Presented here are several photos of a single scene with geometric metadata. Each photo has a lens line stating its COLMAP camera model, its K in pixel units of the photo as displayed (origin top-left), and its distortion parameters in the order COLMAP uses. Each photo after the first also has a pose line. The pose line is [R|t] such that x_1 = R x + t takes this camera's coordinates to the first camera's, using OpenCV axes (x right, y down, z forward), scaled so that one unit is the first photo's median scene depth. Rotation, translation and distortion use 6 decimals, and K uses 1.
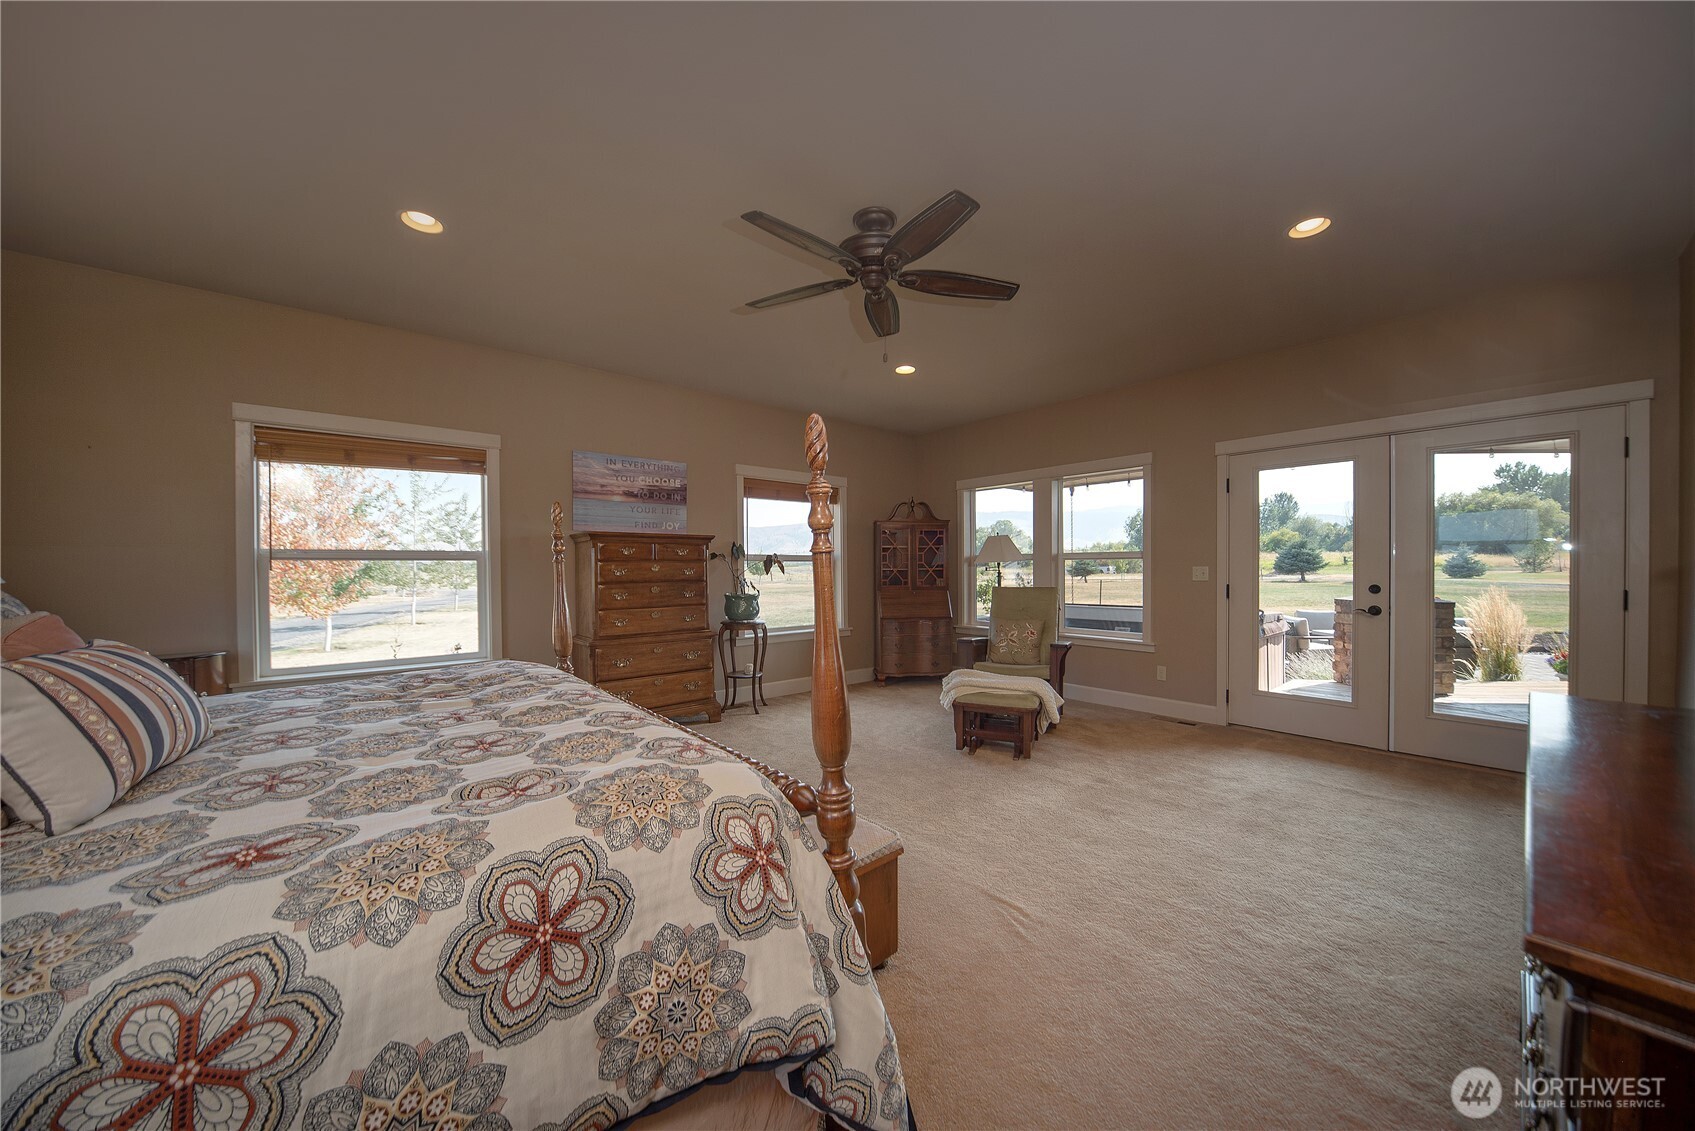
lens RADIAL K [[580.0, 0, 844.6], [0, 580.0, 571.7], [0, 0, 1]] dist [0.002320, 0.000047]
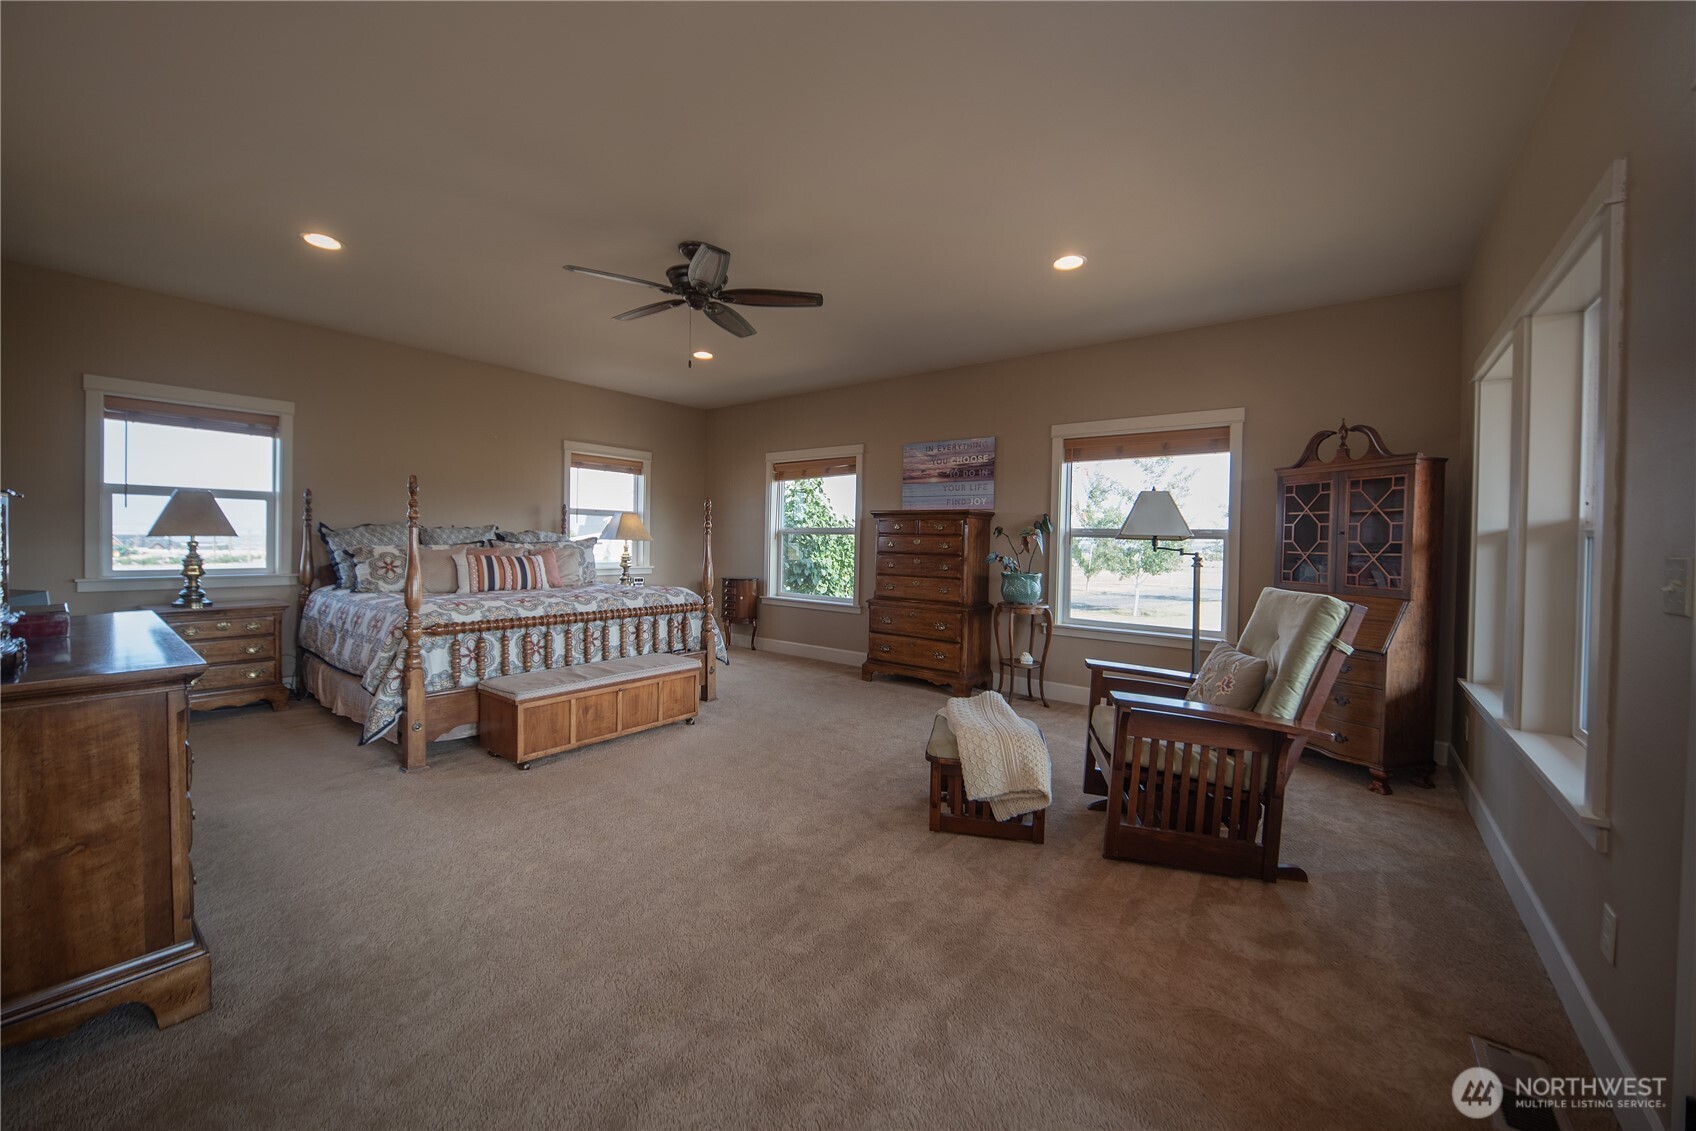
lens RADIAL K [[630.7, 0, 846.7], [0, 630.7, 548.9], [0, 0, 1]] dist [-0.001132, 0.000035]
pose [[0.204279, 0.024793, -0.978599, 0.780244], [-0.027925, 0.999420, 0.019492, -0.011694], [0.978514, 0.023346, 0.204853, 0.585016]]
